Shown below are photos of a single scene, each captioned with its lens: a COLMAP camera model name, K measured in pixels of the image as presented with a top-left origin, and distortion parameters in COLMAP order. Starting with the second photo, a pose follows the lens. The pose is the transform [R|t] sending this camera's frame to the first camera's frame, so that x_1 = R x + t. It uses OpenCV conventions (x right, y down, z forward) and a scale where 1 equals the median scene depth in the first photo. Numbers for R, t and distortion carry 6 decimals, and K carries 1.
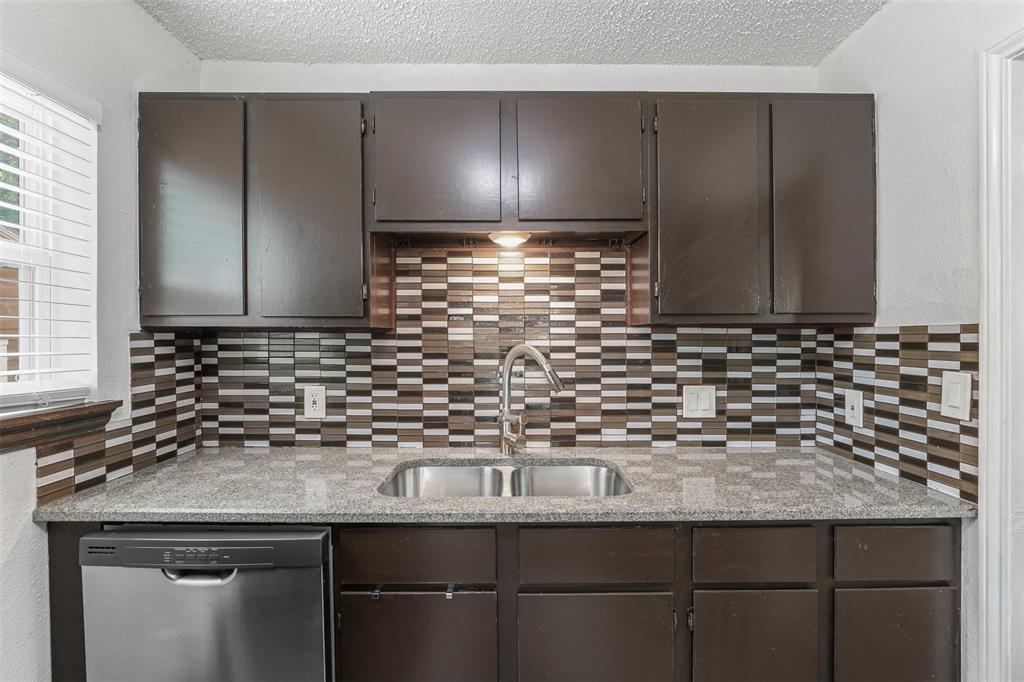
lens RADIAL K [[467.7, 0, 514.5], [0, 467.7, 339.6], [0, 0, 1]] dist [-0.028296, 0.004666]
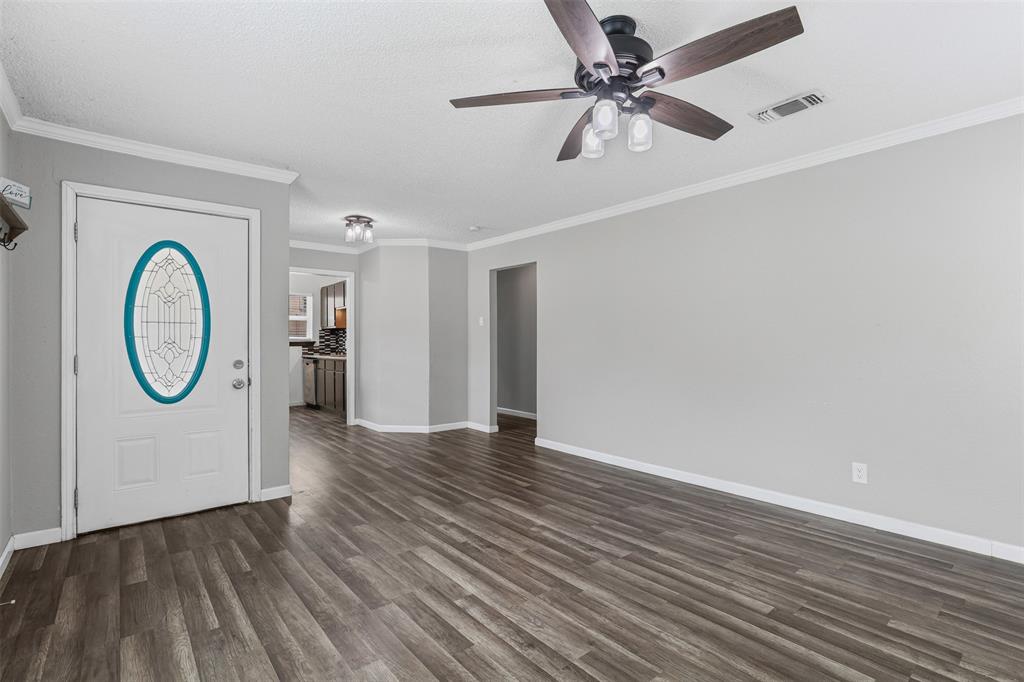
lens RADIAL K [[467.7, 0, 518.2], [0, 467.7, 343.5], [0, 0, 1]] dist [-0.028296, 0.004666]
pose [[0.634765, 0.001124, -0.772705, 4.262310], [0.002927, 0.999988, 0.003859, 0.112498], [0.772700, -0.004711, 0.634754, -0.626181]]
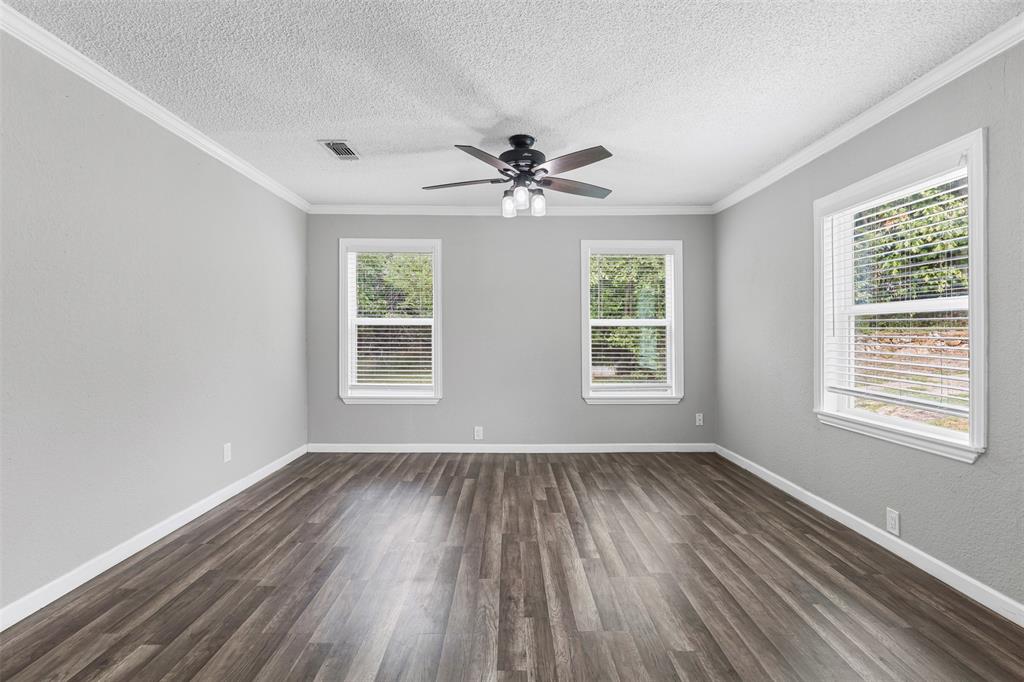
lens RADIAL K [[467.7, 0, 514.6], [0, 467.7, 339.9], [0, 0, 1]] dist [-0.028296, 0.004666]
pose [[0.011959, -0.010998, 0.999868, 2.000507], [-0.006703, 0.999916, 0.011079, 0.111357], [-0.999906, -0.006835, 0.011884, 0.187697]]
